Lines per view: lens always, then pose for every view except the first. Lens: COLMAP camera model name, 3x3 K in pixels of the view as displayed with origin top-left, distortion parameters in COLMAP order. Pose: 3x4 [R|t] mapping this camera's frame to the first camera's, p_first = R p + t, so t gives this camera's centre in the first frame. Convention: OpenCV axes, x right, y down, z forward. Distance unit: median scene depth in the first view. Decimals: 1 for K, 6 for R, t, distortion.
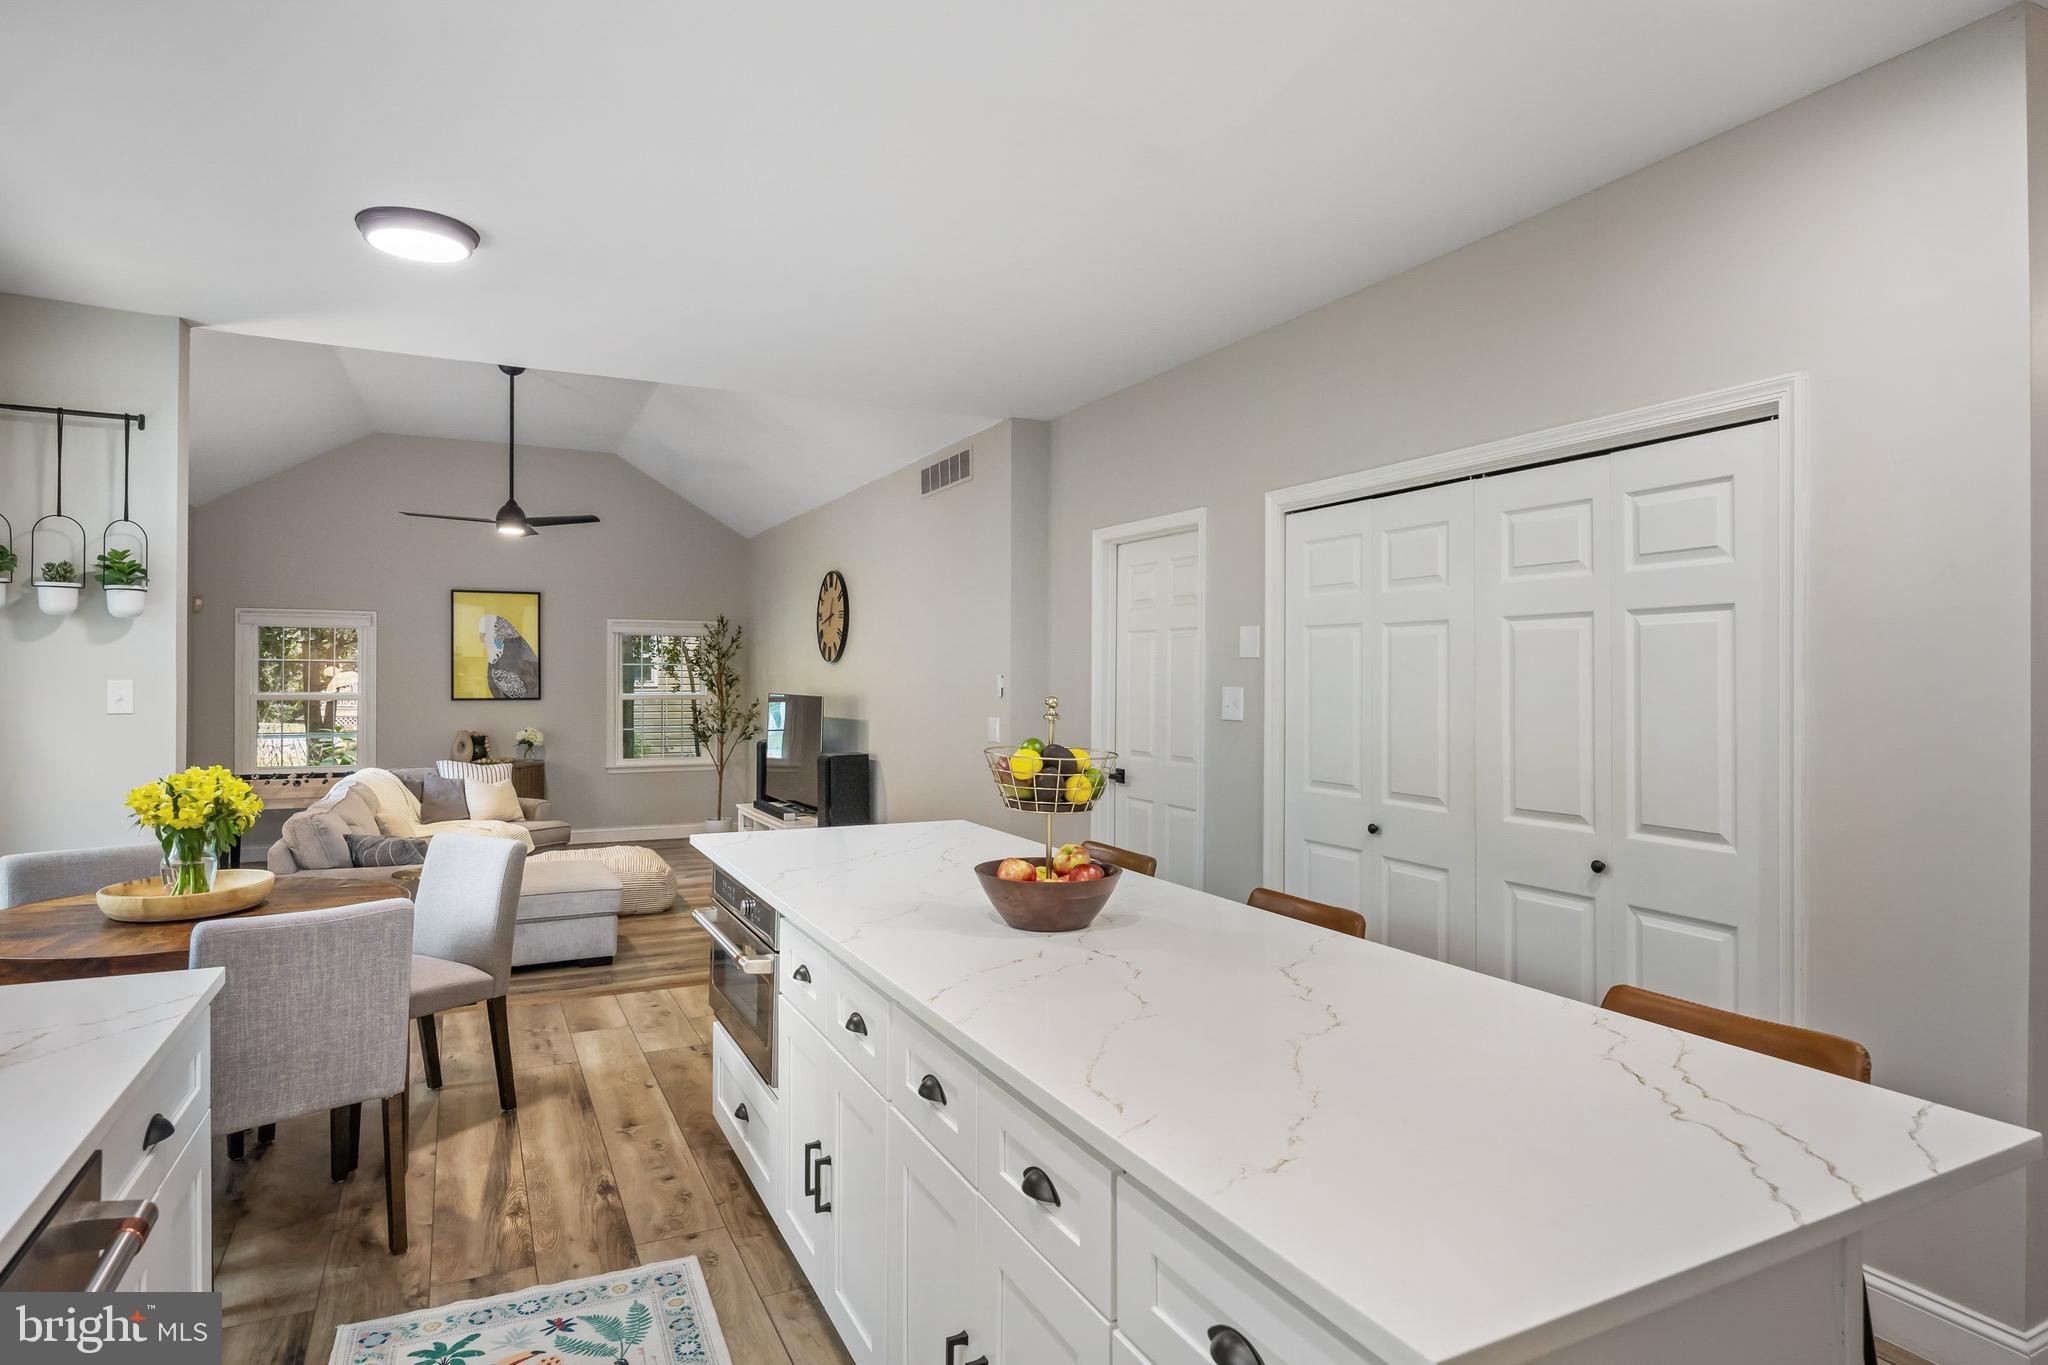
lens RADIAL K [[1107.7, 0, 995.3], [0, 1107.7, 681.2], [0, 0, 1]] dist [0.002869, 0.000224]
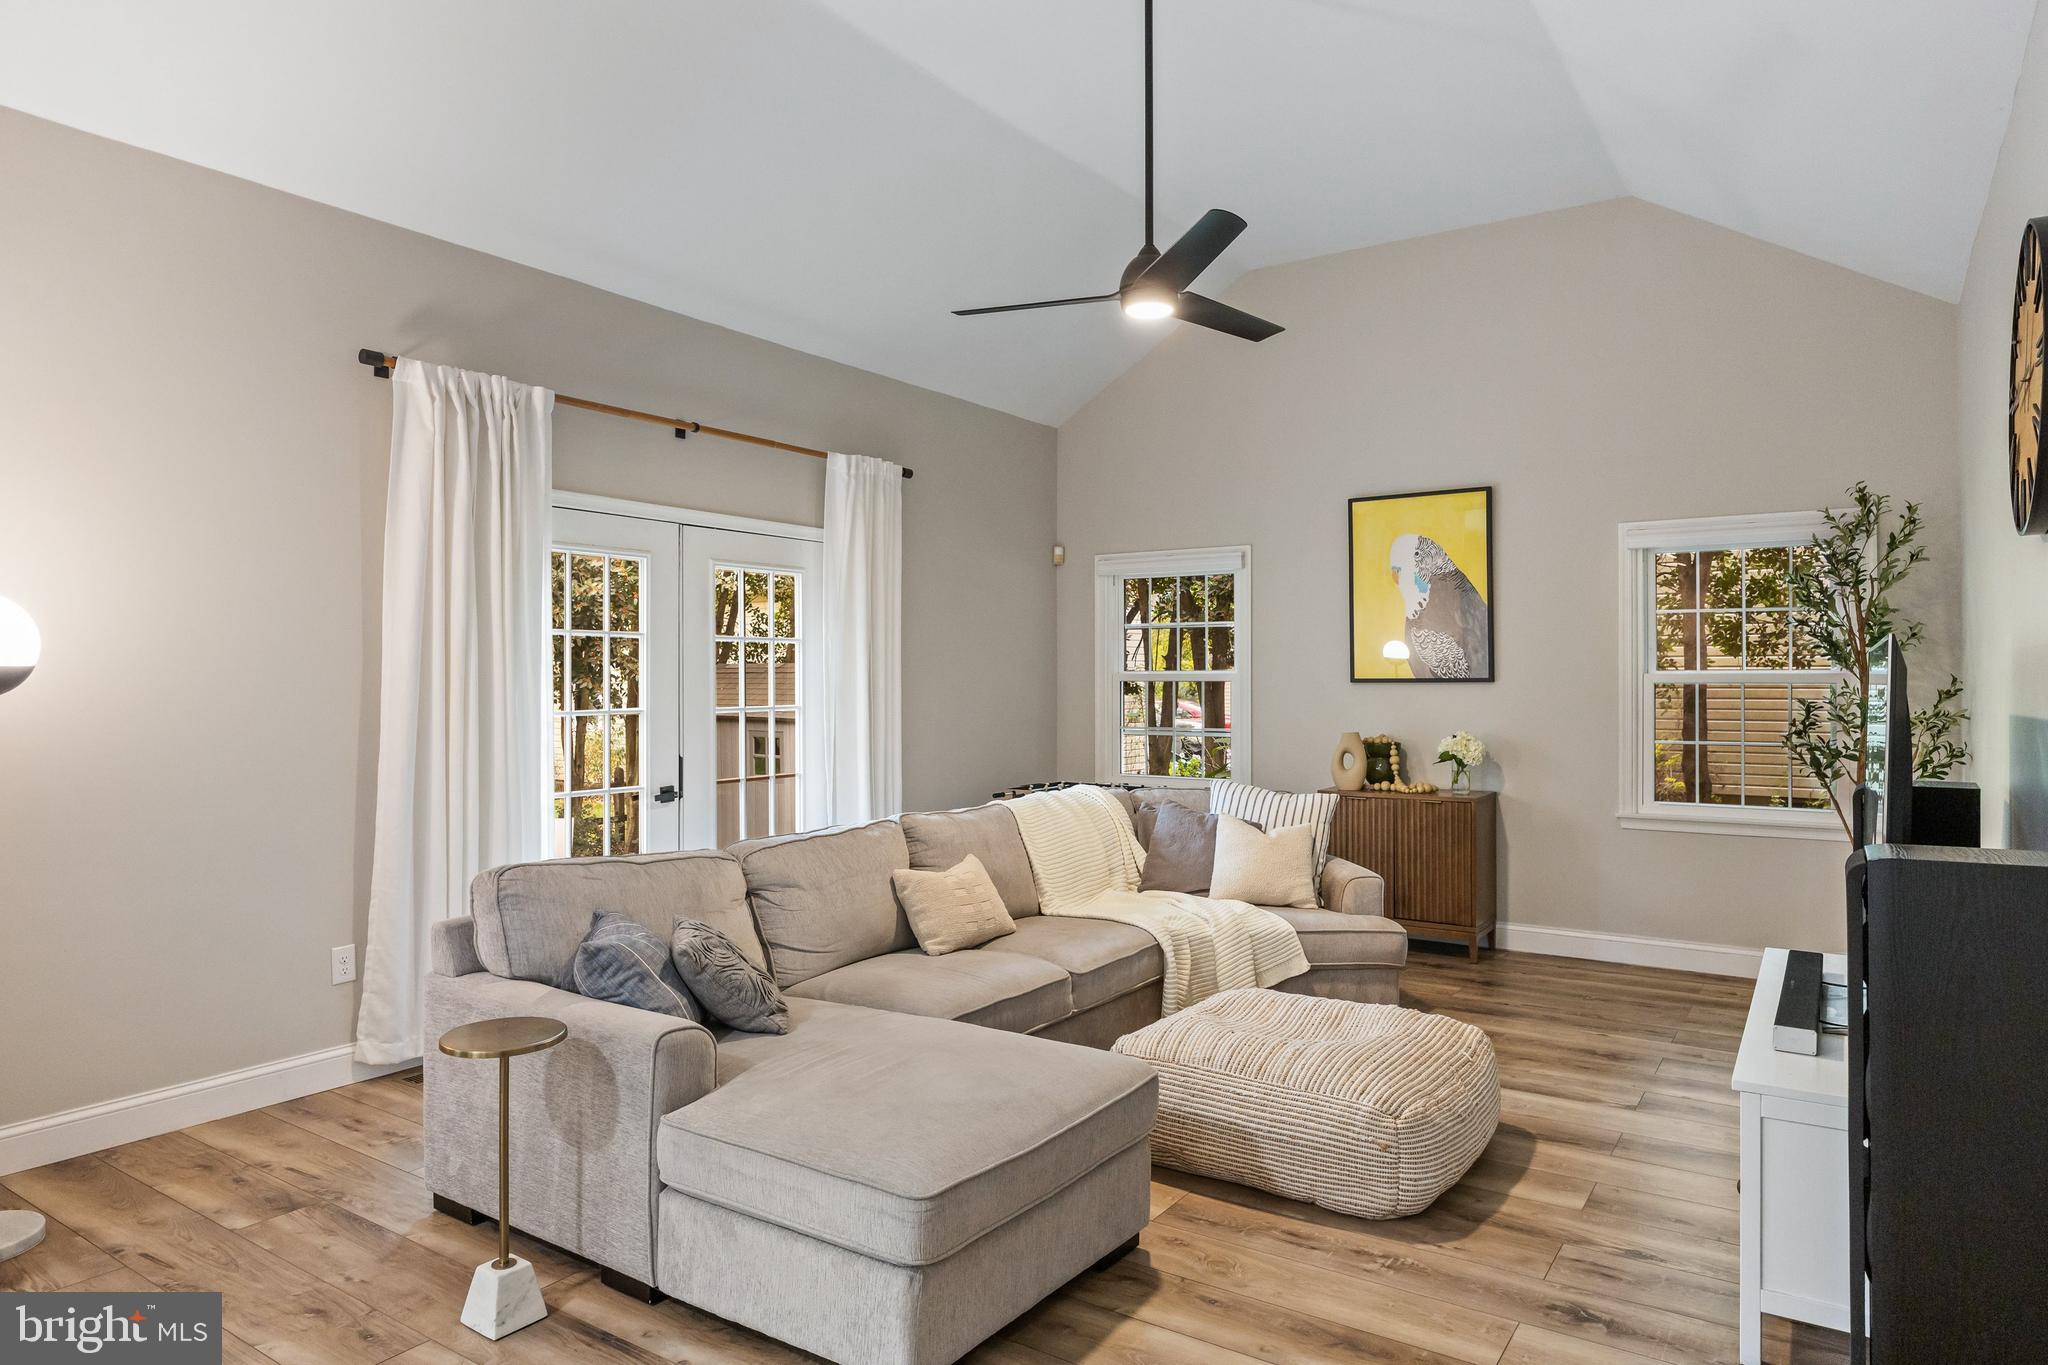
lens RADIAL K [[1206.9, 0, 1024.0], [0, 1206.9, 682.5], [0, 0, 1]] dist [-0.021847, -0.001837]
pose [[0.497787, -0.003055, -0.867294, -0.008414], [-0.004999, 0.999967, -0.006392, 0.022882], [0.867285, 0.007518, 0.497756, 0.520020]]
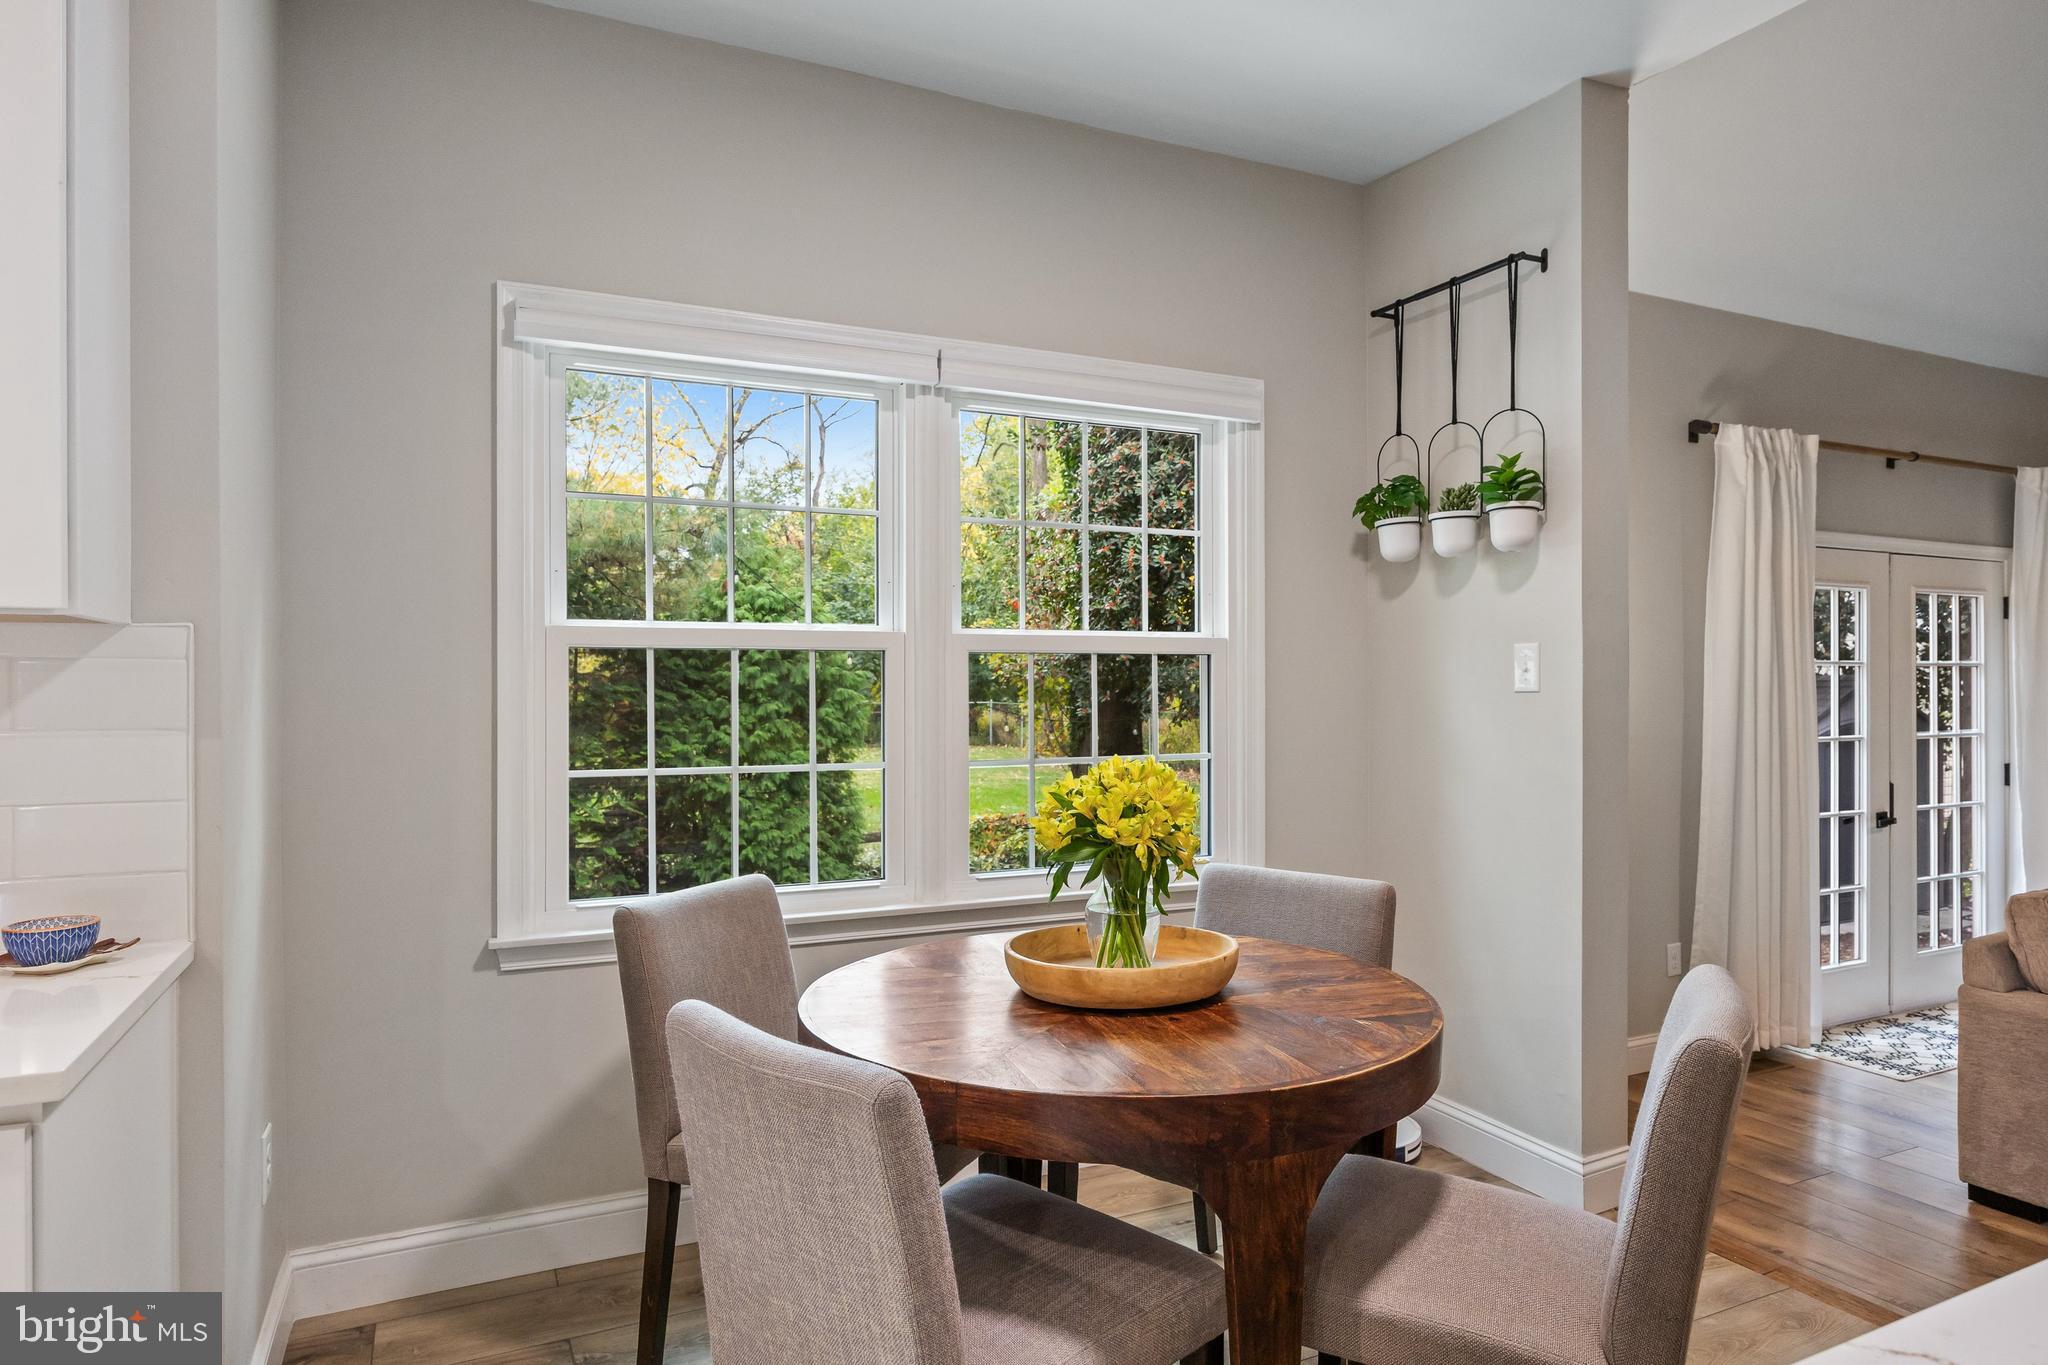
lens RADIAL K [[1206.9, 0, 1024.0], [0, 1206.9, 682.5], [0, 0, 1]] dist [-0.021847, -0.001837]
pose [[-0.008702, -0.000081, -0.999962, -0.008907], [-0.007307, 0.999973, -0.000017, 0.007371], [0.999935, 0.007307, -0.008703, 0.191504]]
